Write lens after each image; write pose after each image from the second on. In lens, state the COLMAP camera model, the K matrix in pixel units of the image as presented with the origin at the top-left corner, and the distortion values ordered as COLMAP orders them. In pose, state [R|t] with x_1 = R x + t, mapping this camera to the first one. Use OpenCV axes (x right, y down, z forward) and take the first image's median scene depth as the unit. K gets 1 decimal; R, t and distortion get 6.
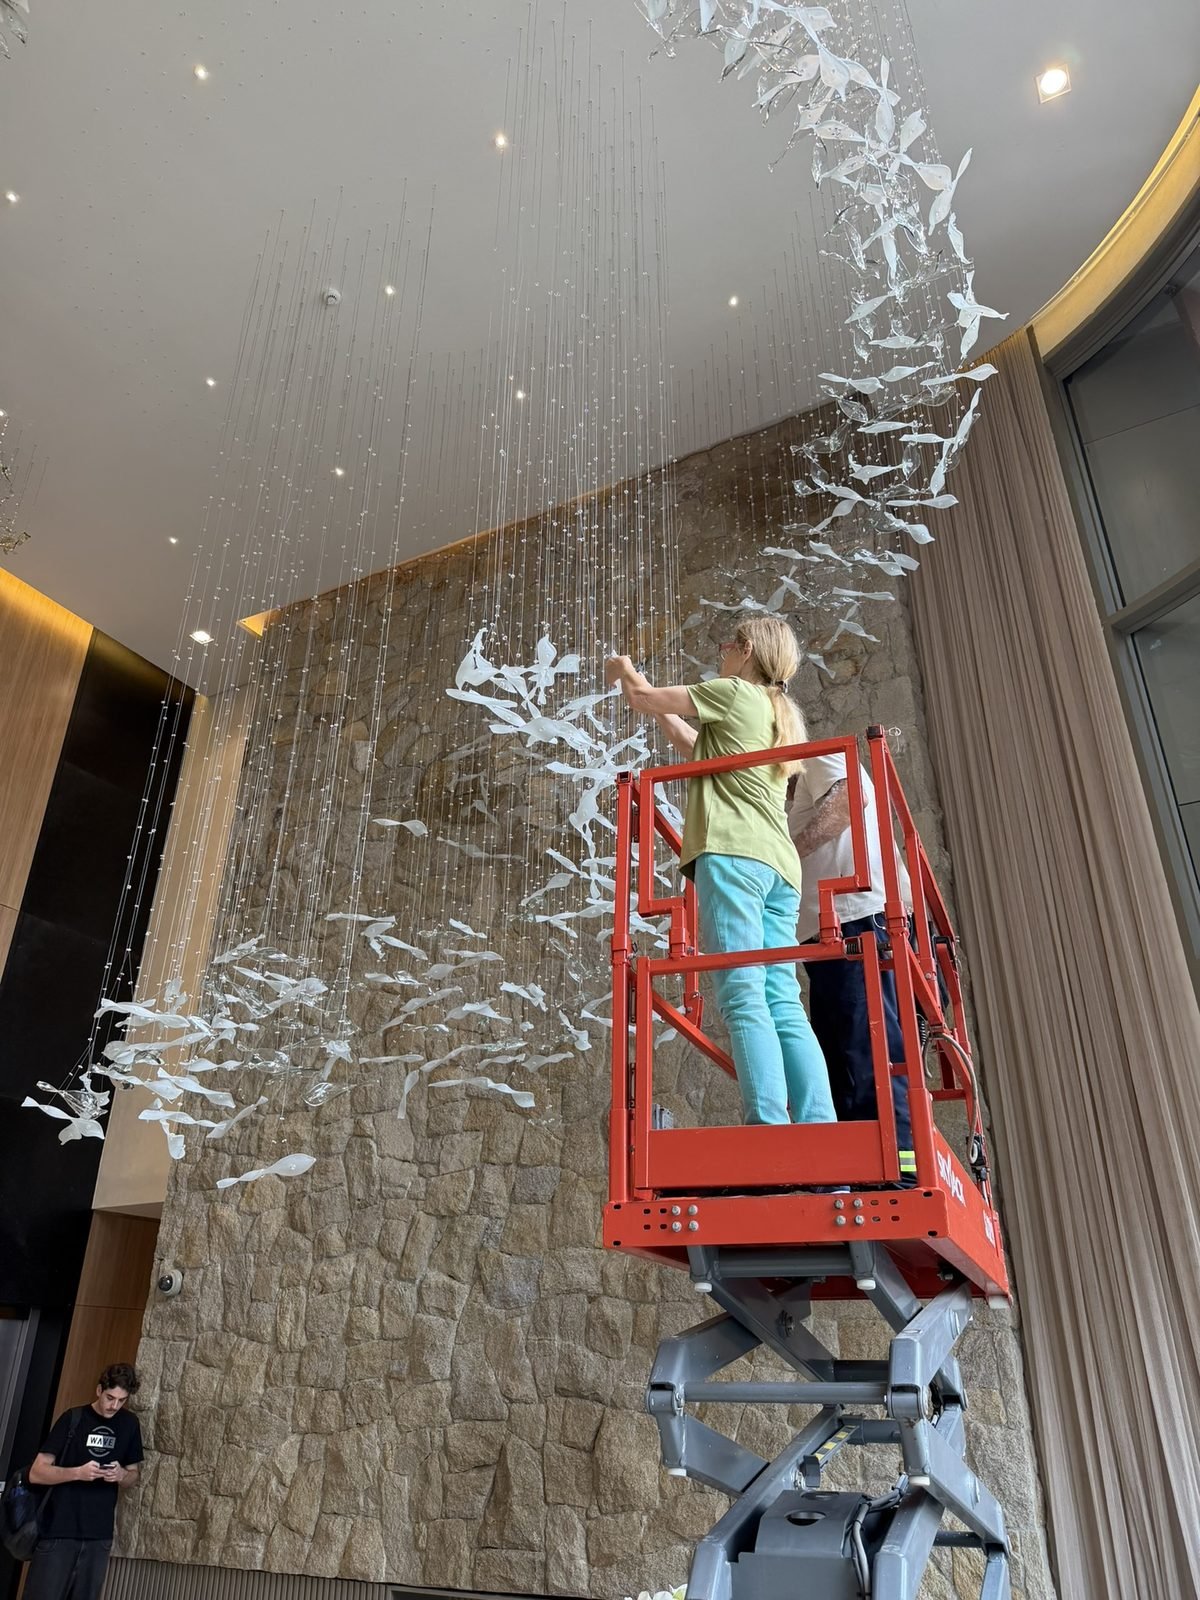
lens RADIAL K [[1115.3, 0, 596.9], [0, 1115.3, 791.8], [0, 0, 1]] dist [0.032828, -0.051896]
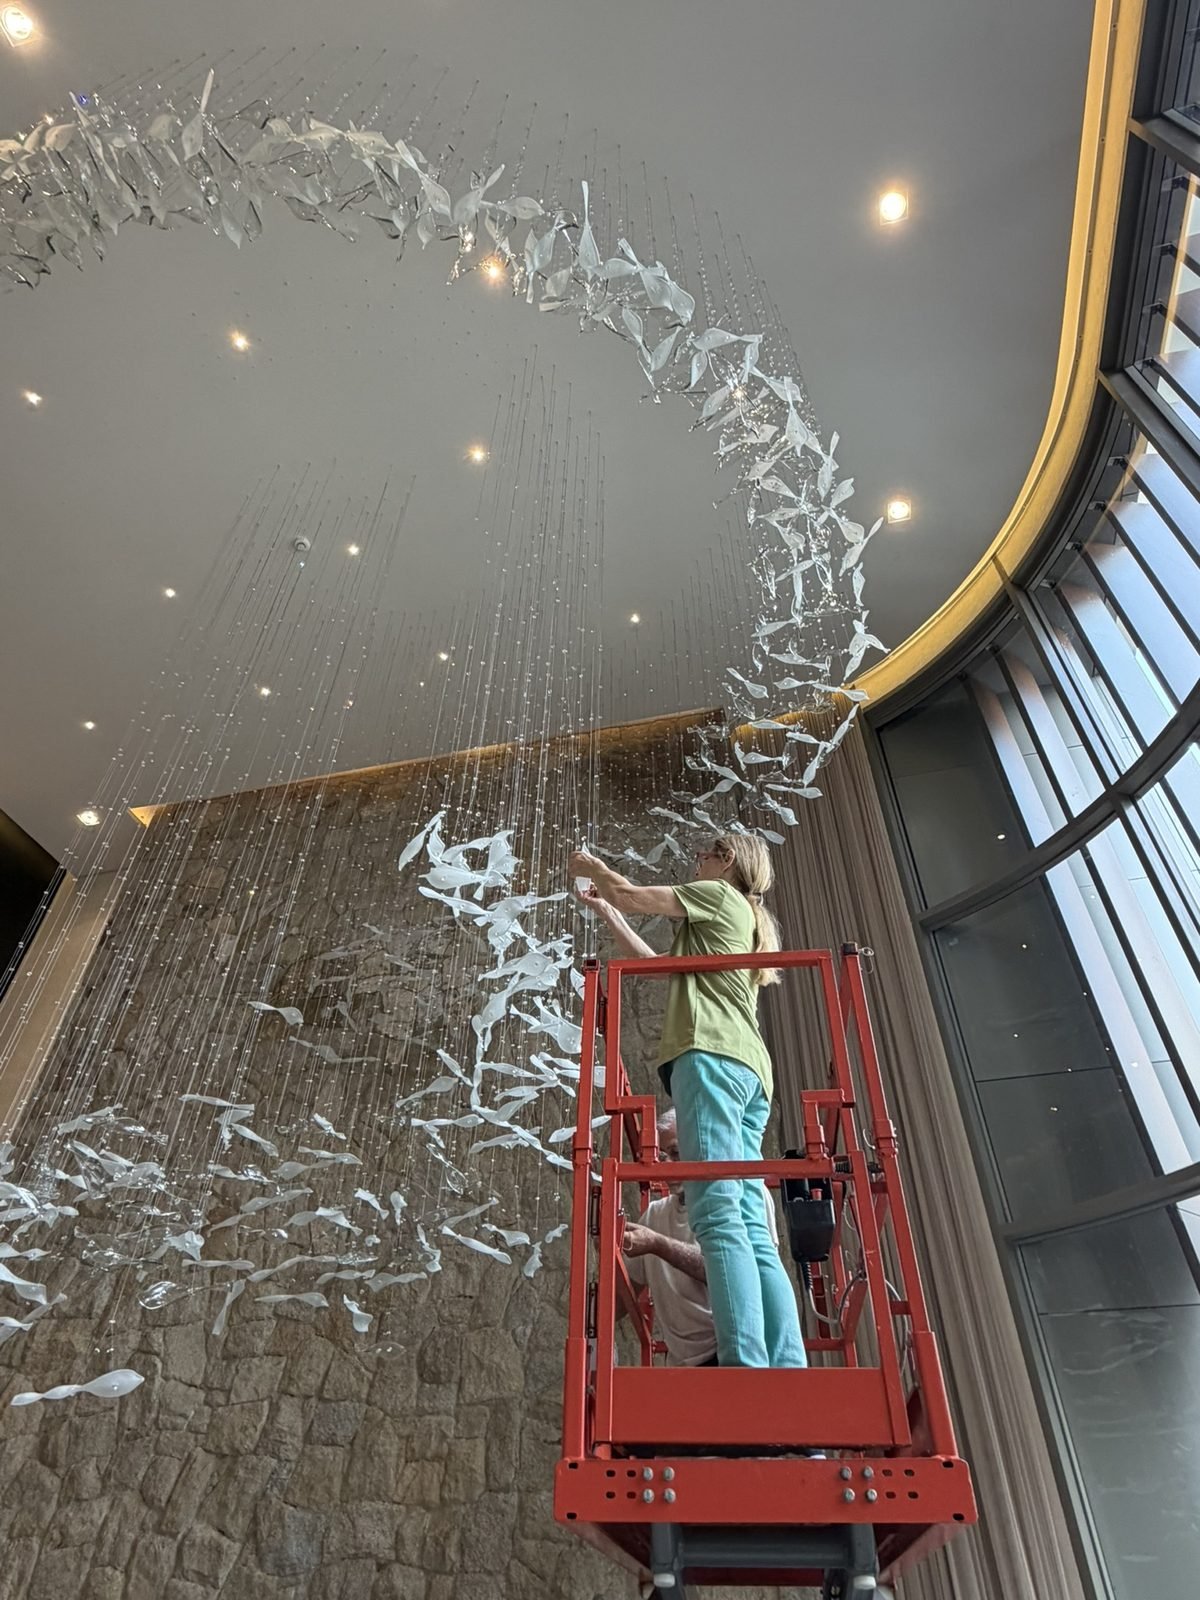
lens RADIAL K [[941.6, 0, 601.6], [0, 941.6, 797.5], [0, 0, 1]] dist [-0.013336, 0.005351]
pose [[0.969503, 0.171065, 0.175502, -0.079307], [-0.121051, 0.956896, -0.264000, 0.035542], [-0.213098, 0.234705, 0.948421, 0.101117]]
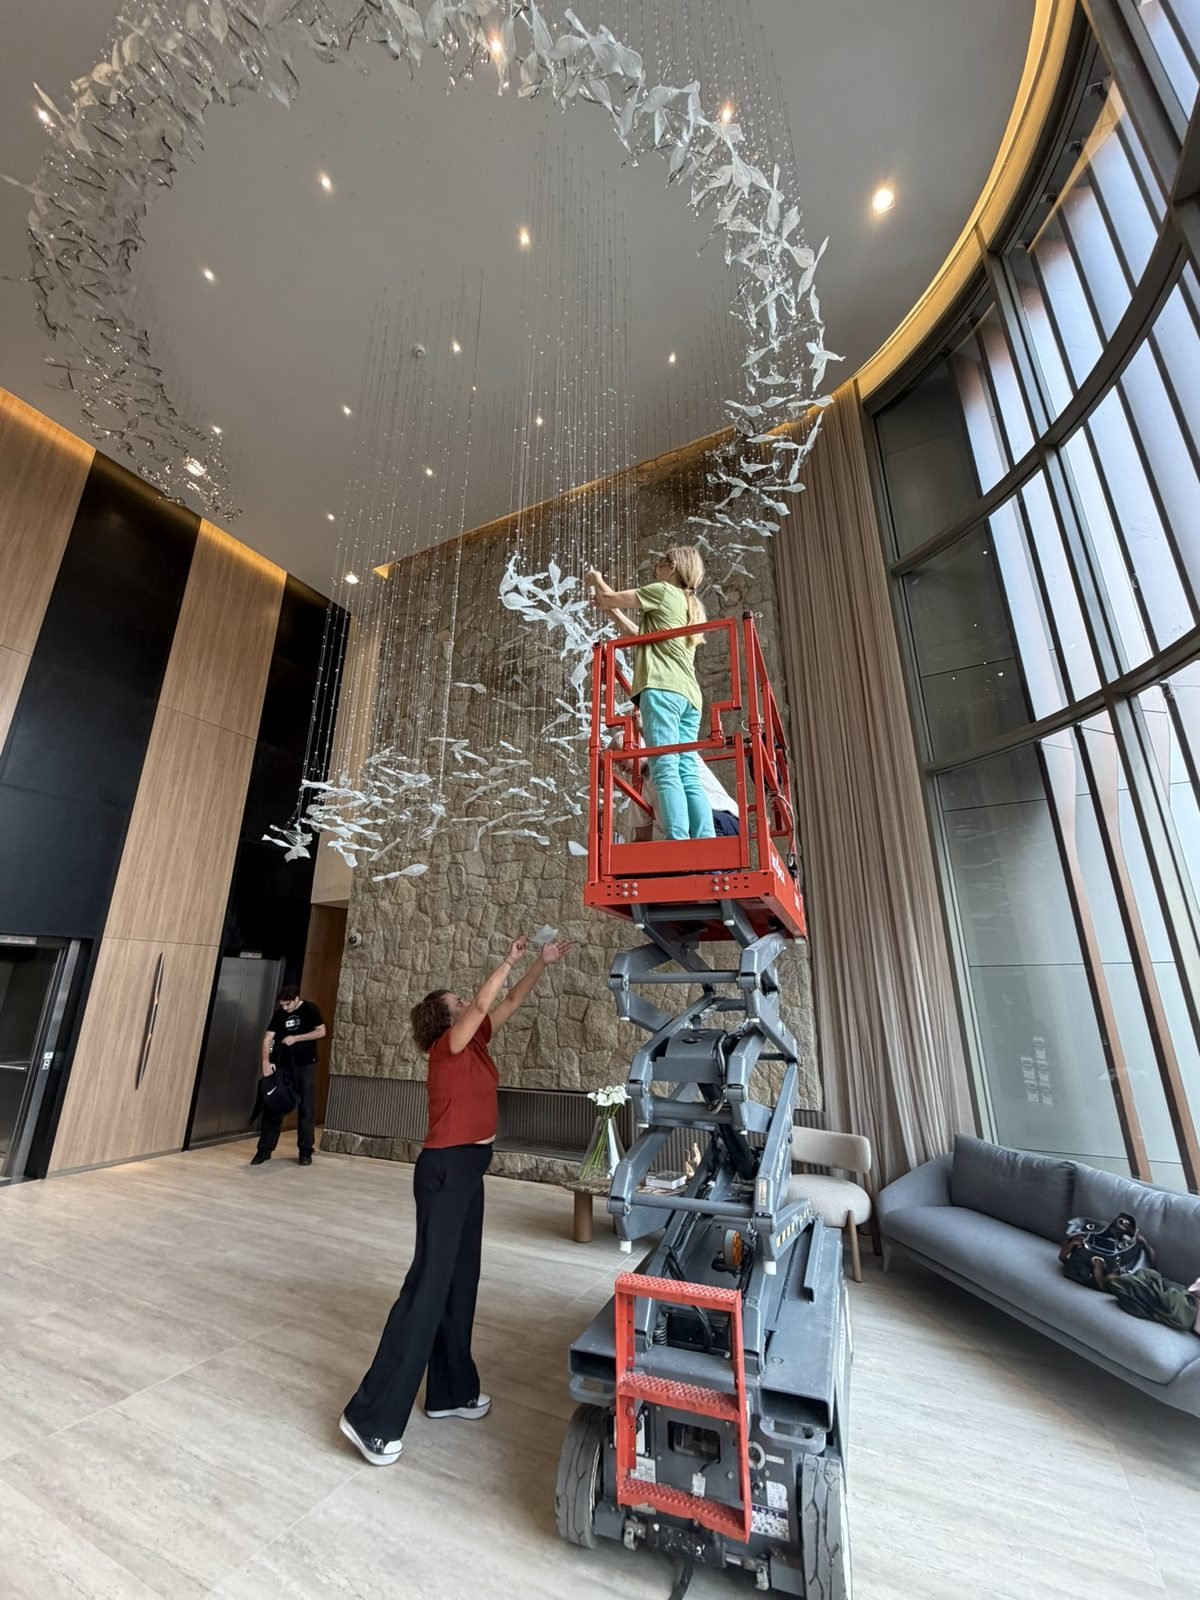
lens RADIAL K [[633.2, 0, 596.5], [0, 633.2, 794.3], [0, 0, 1]] dist [-0.001239, -0.000106]
pose [[0.999909, 0.002677, 0.013252, 0.004248], [-0.004942, 0.984741, 0.173955, 0.023587], [-0.012585, -0.174004, 0.984664, 0.009739]]
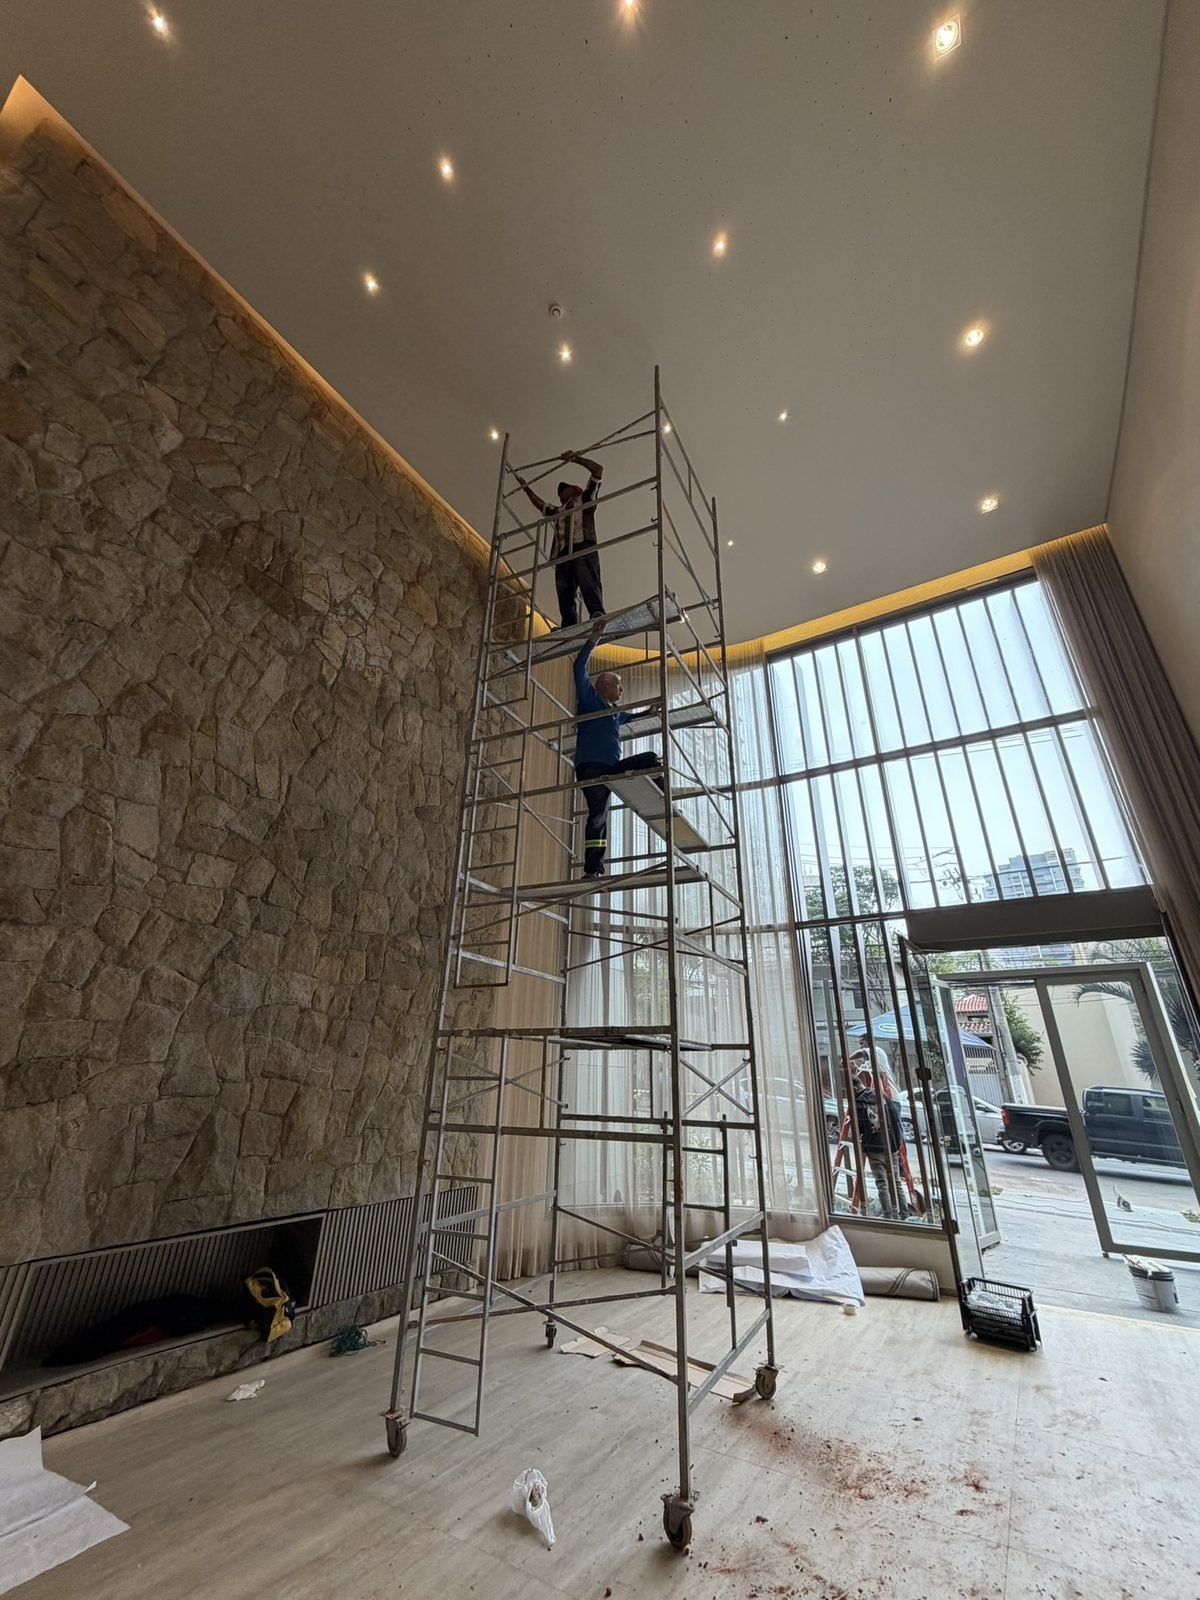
lens RADIAL K [[633.2, 0, 607.1], [0, 633.2, 797.0], [0, 0, 1]] dist [-0.001239, -0.000106]
pose [[0.053676, 0.413436, 0.908950, -0.901387], [-0.475364, 0.811080, -0.340848, 0.361169], [-0.878150, -0.413787, 0.240069, 0.653032]]
